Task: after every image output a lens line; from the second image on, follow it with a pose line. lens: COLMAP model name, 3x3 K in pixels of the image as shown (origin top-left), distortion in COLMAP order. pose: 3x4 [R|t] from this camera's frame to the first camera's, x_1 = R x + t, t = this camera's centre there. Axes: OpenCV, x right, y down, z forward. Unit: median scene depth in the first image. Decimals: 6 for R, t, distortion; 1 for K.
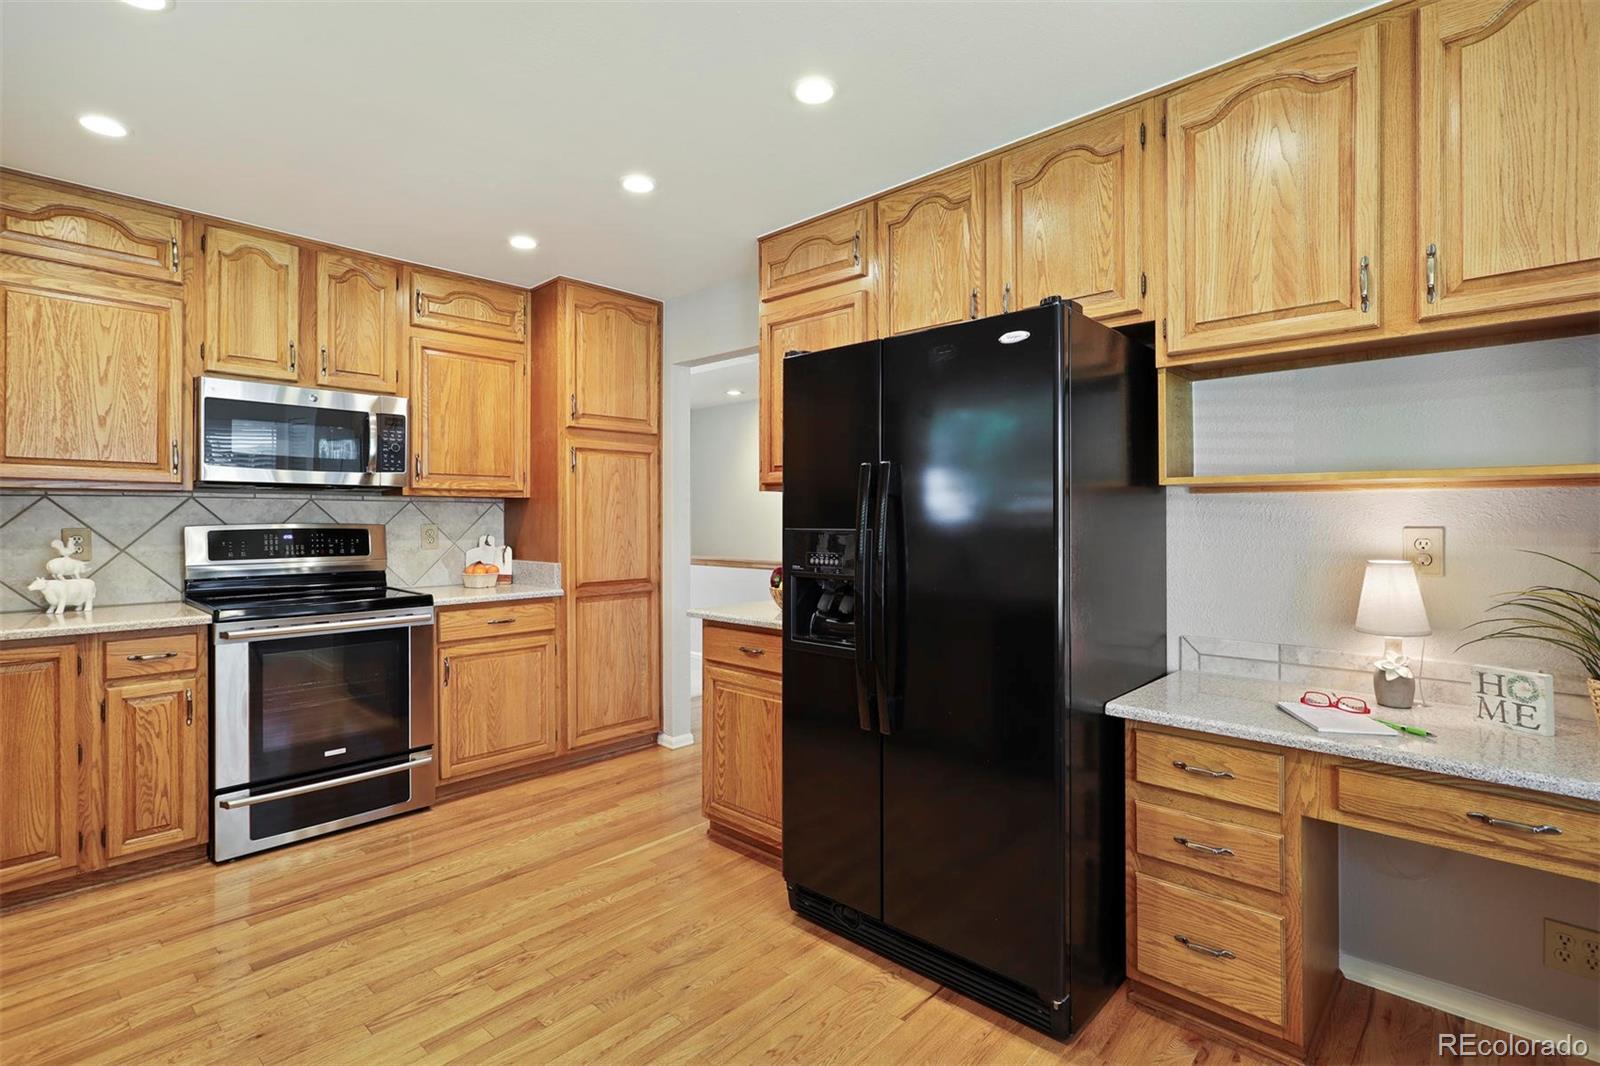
lens RADIAL K [[763.6, 0, 800.5], [0, 763.6, 519.3], [0, 0, 1]] dist [-0.000260, 0.000611]
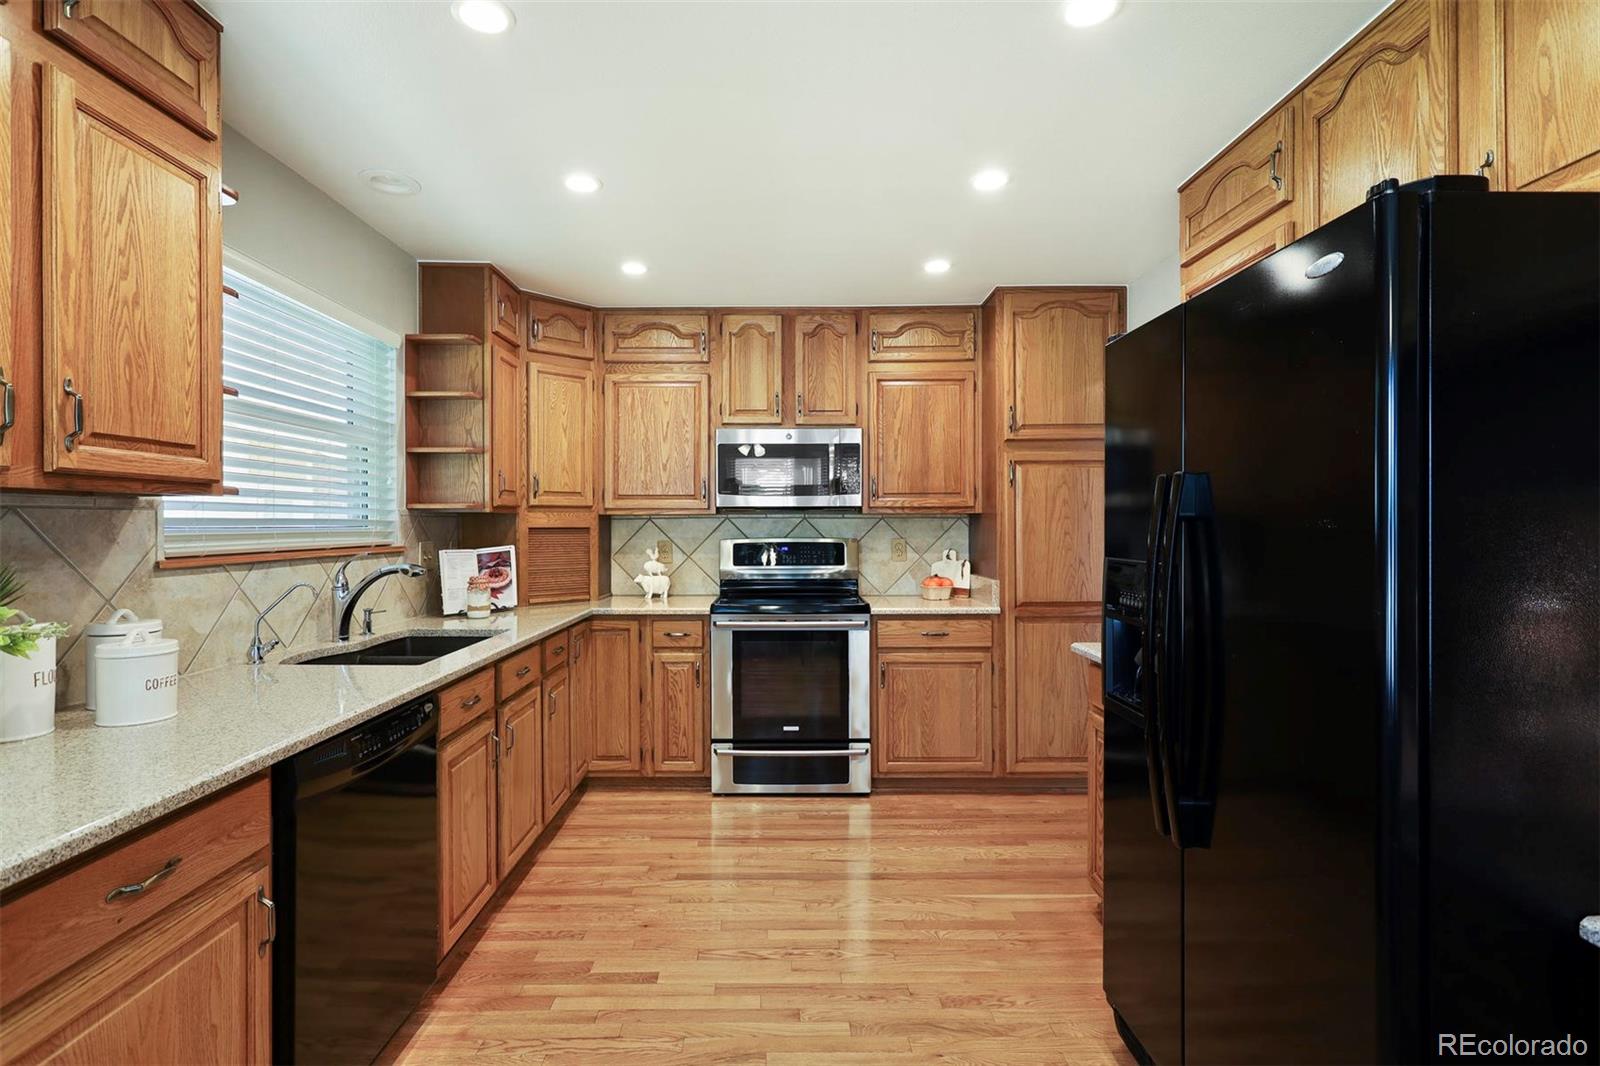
lens RADIAL K [[772.9, 0, 793.5], [0, 772.9, 525.3], [0, 0, 1]] dist [-0.003783, 0.000058]
pose [[0.678536, -0.000010, -0.734567, 0.276403], [0.001911, 0.999997, 0.001752, -0.018219], [0.734565, -0.002592, 0.678534, 0.161633]]
